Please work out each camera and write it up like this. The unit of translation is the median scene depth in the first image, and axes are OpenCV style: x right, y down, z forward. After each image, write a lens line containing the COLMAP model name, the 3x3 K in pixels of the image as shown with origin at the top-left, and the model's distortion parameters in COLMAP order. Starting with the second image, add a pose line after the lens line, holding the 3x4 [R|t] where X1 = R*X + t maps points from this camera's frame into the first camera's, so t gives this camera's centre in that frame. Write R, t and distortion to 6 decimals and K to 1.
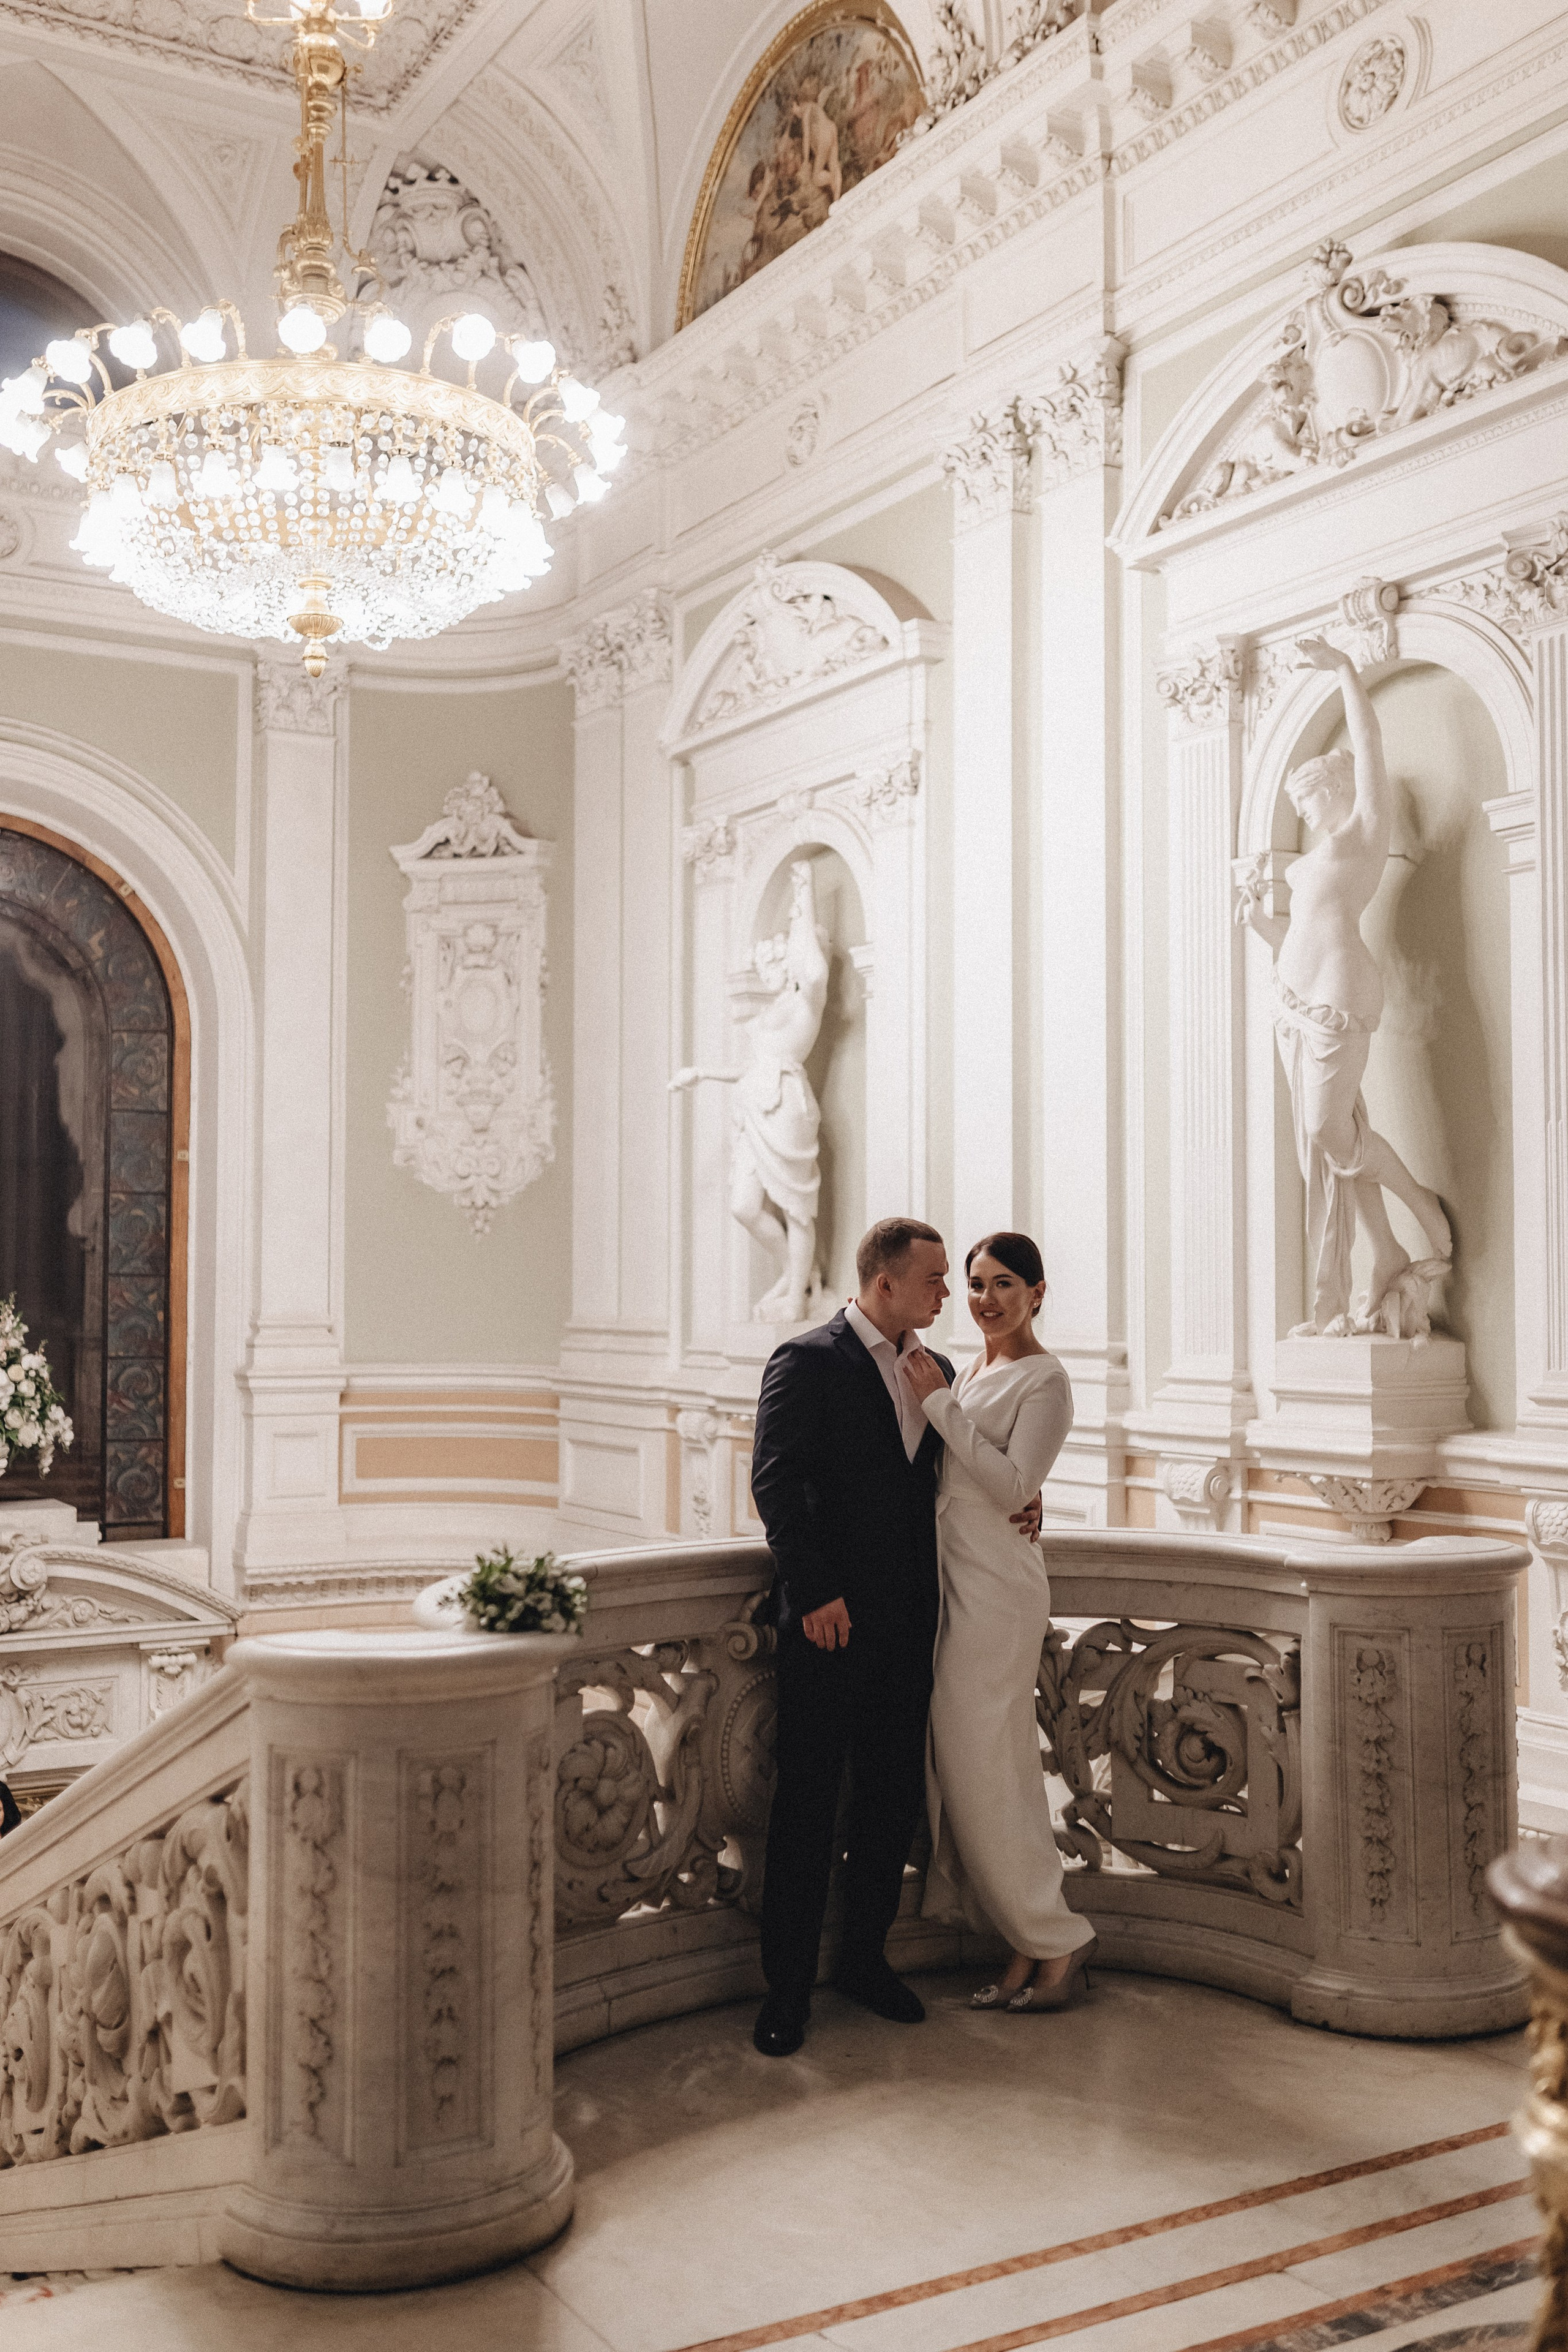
lens RADIAL K [[2243.5, 0, 789.2], [0, 2243.5, 1176.5], [0, 0, 1]] dist [0.000553, 0.000000]
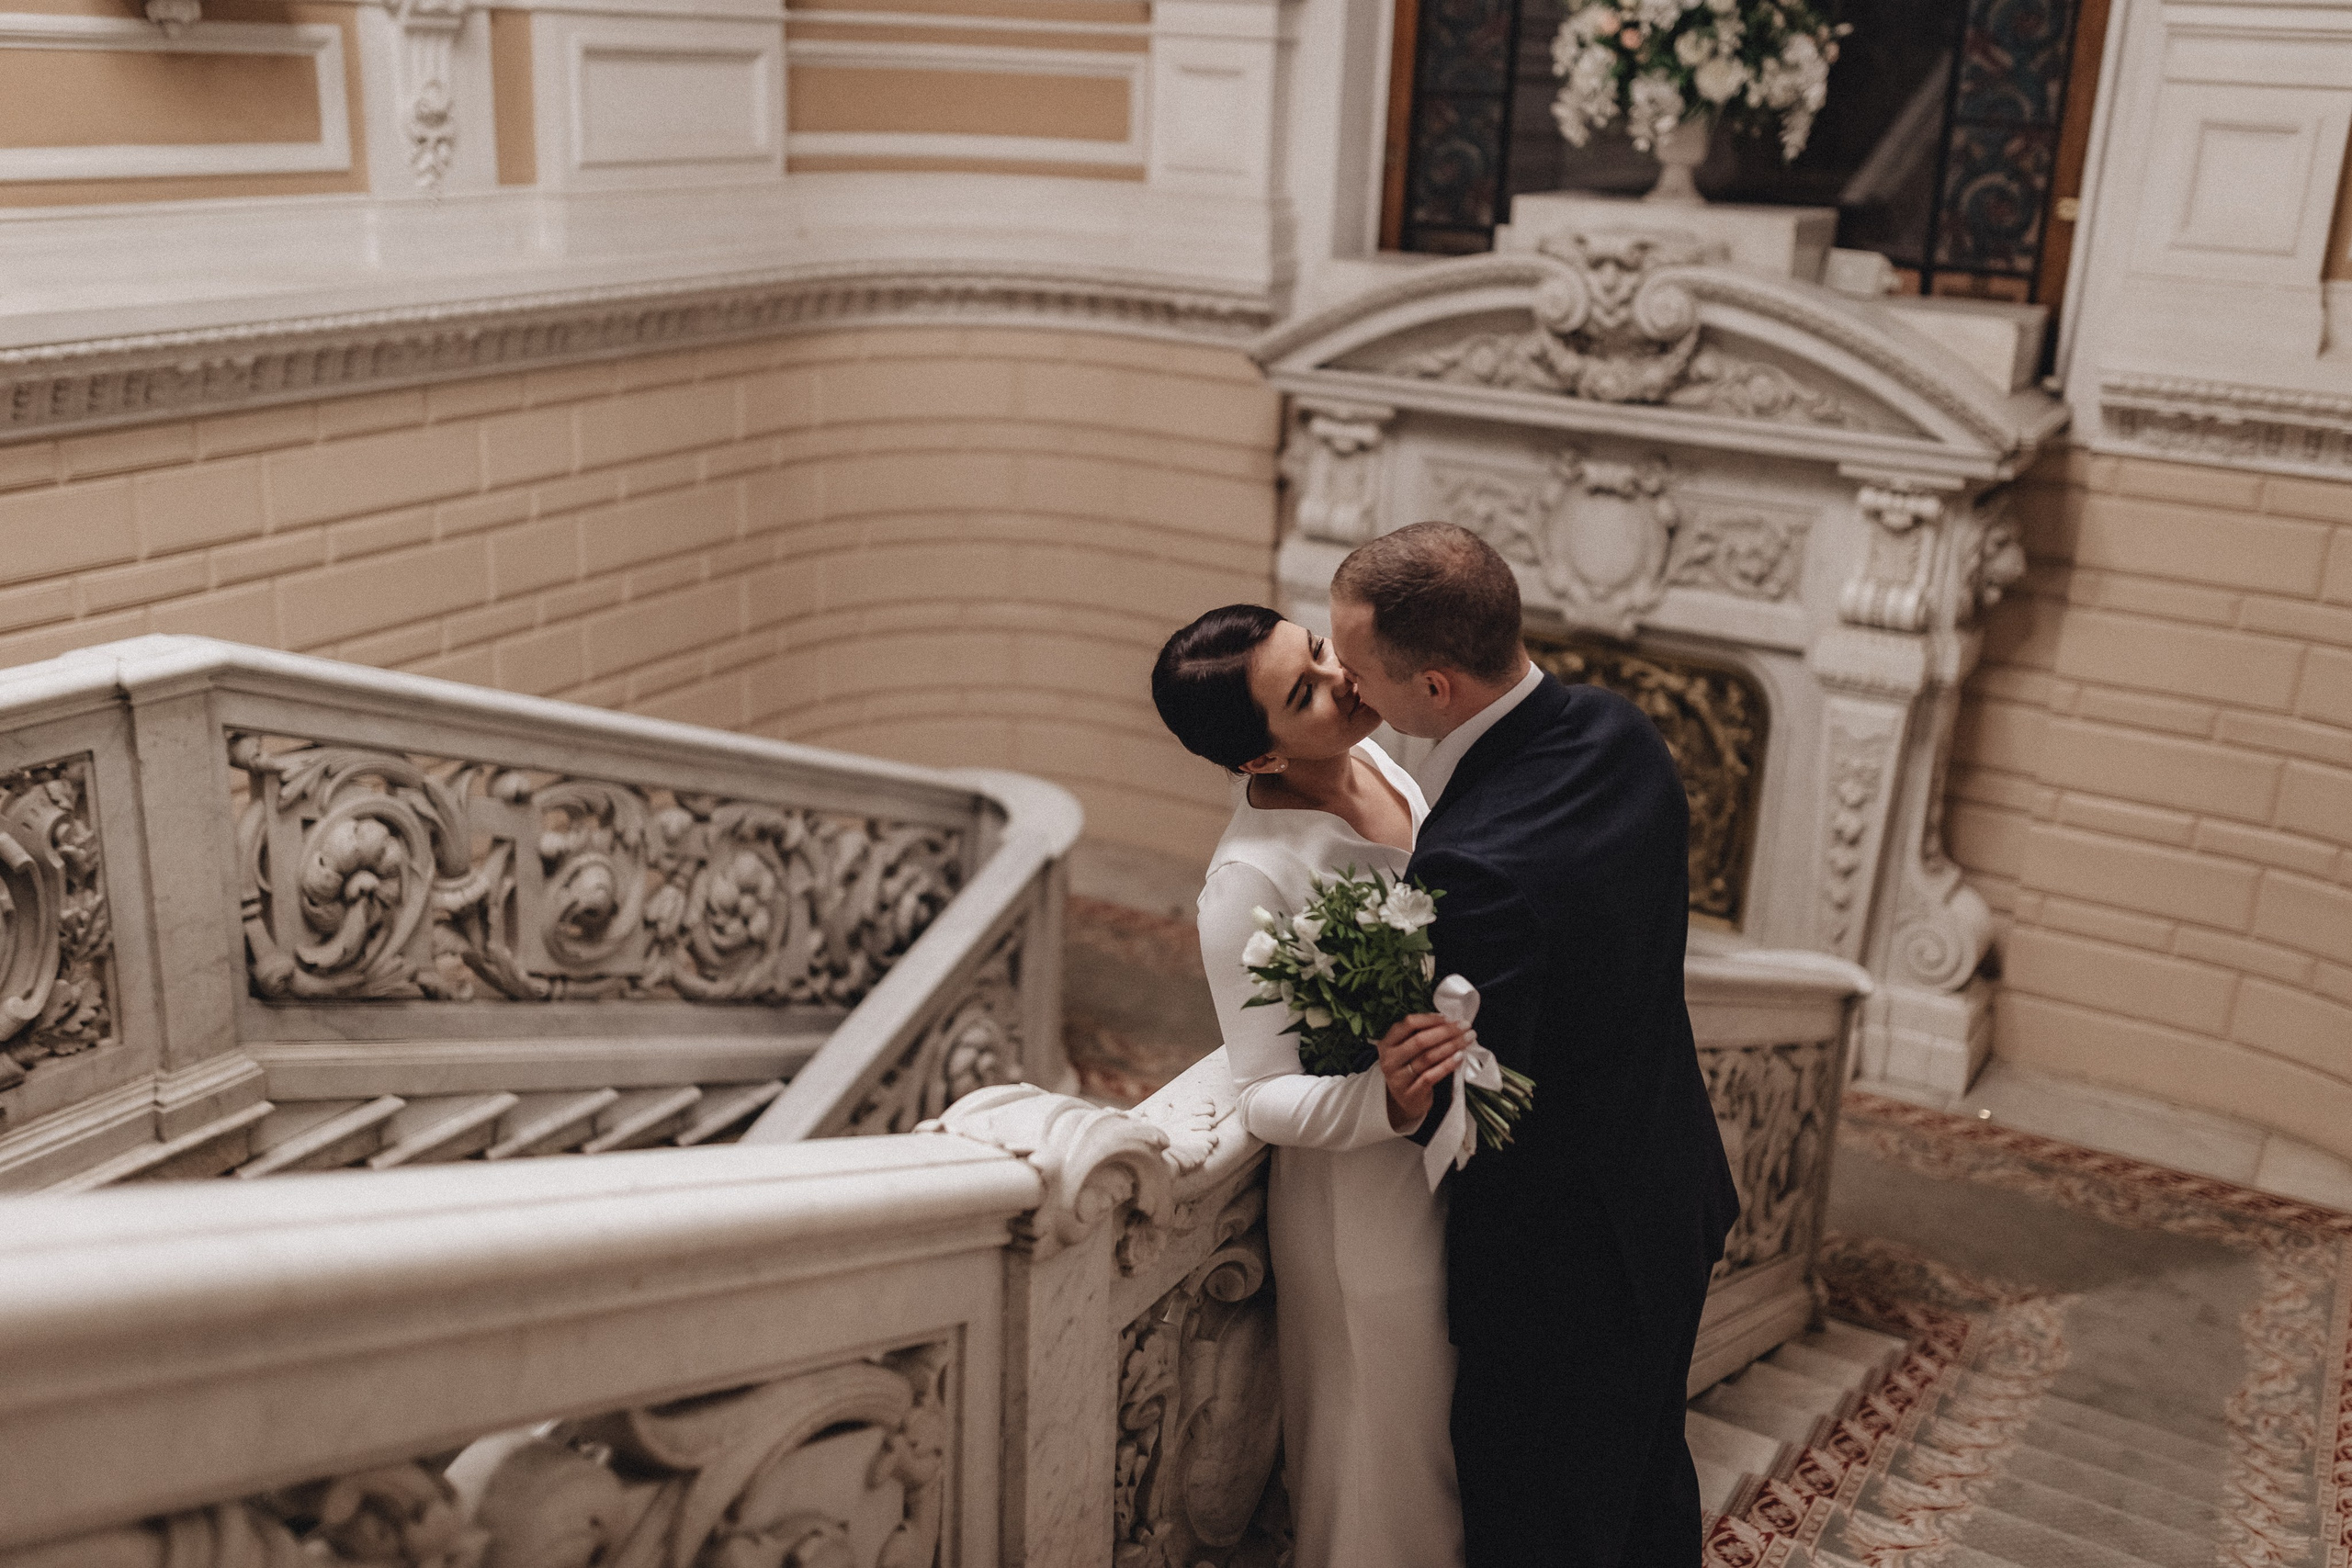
lens RADIAL K [[2243.3, 0, 1165.4], [0, 2243.3, 785.4], [0, 0, 1]] dist [0.000553, 0.000000]
pose [[0.471868, 0.291387, -0.832126, 0.138063], [0.002980, 0.943275, 0.331998, 0.091312], [0.881664, -0.159139, 0.444233, 0.563448]]
